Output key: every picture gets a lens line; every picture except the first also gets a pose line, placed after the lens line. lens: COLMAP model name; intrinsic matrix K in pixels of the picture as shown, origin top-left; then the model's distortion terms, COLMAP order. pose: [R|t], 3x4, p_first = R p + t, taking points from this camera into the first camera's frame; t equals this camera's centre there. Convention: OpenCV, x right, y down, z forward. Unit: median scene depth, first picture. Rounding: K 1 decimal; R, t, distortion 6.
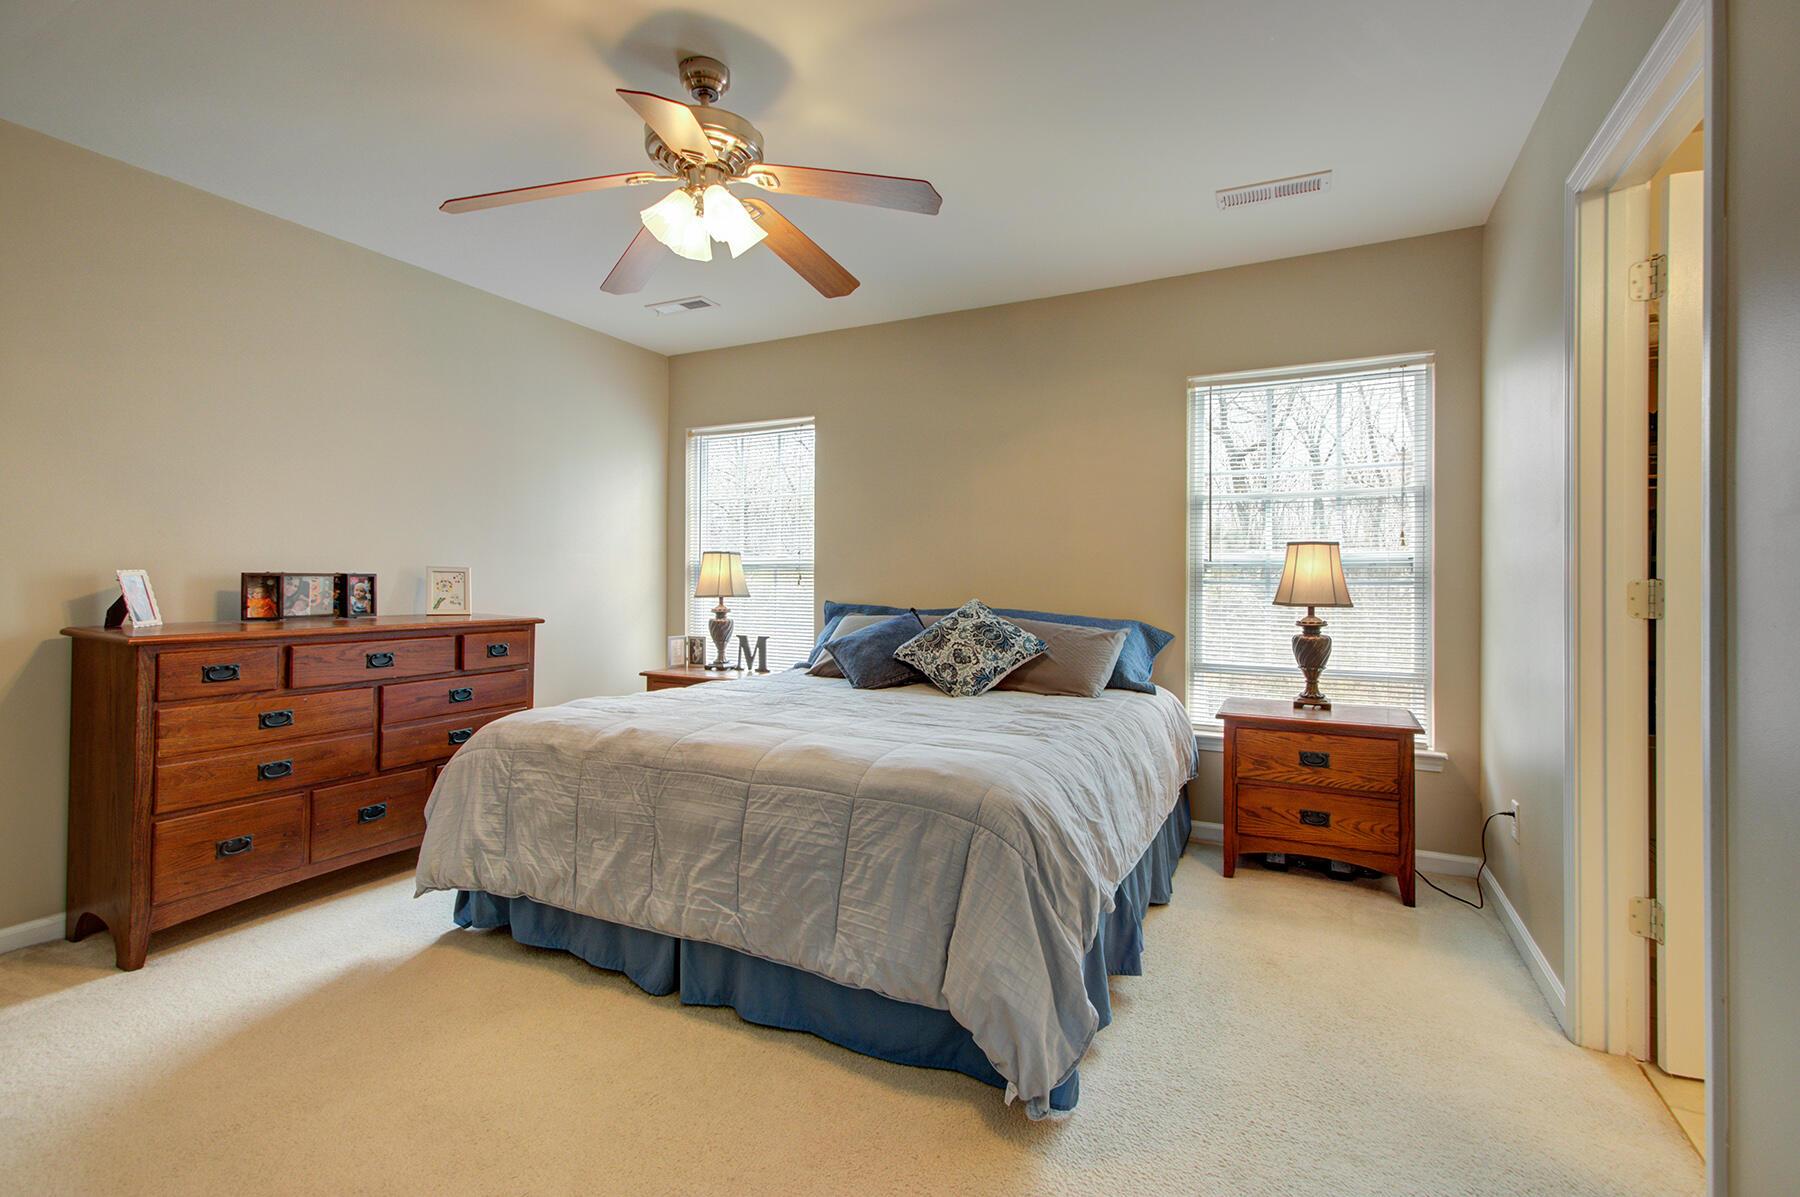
lens RADIAL K [[817.2, 0, 893.2], [0, 817.2, 592.4], [0, 0, 1]] dist [-0.000319, 0.001068]
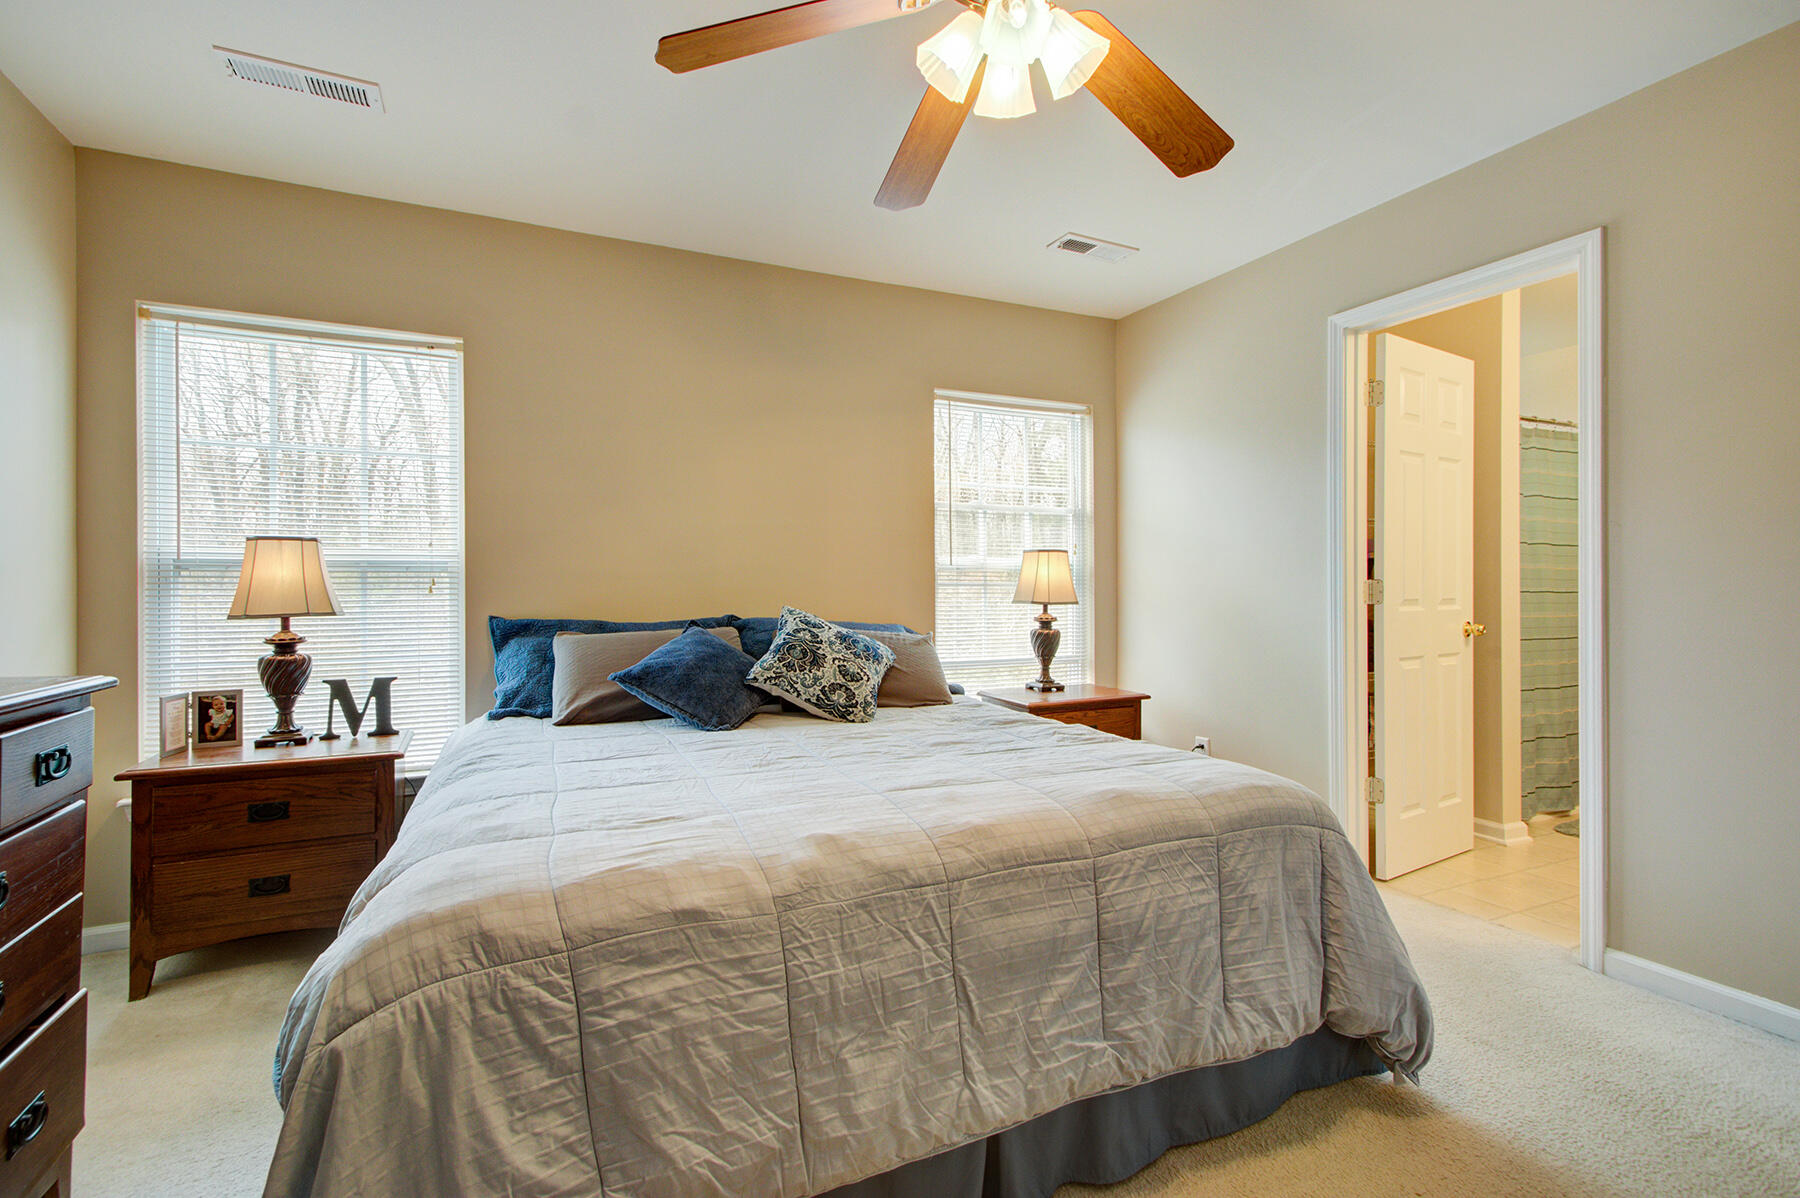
lens RADIAL K [[817.2, 0, 893.6], [0, 817.2, 587.9], [0, 0, 1]] dist [-0.000319, 0.001068]
pose [[0.621184, -0.007867, 0.783626, -0.544380], [0.018308, 0.999822, -0.004475, -0.005211], [-0.783451, 0.017126, 0.621217, 0.433310]]
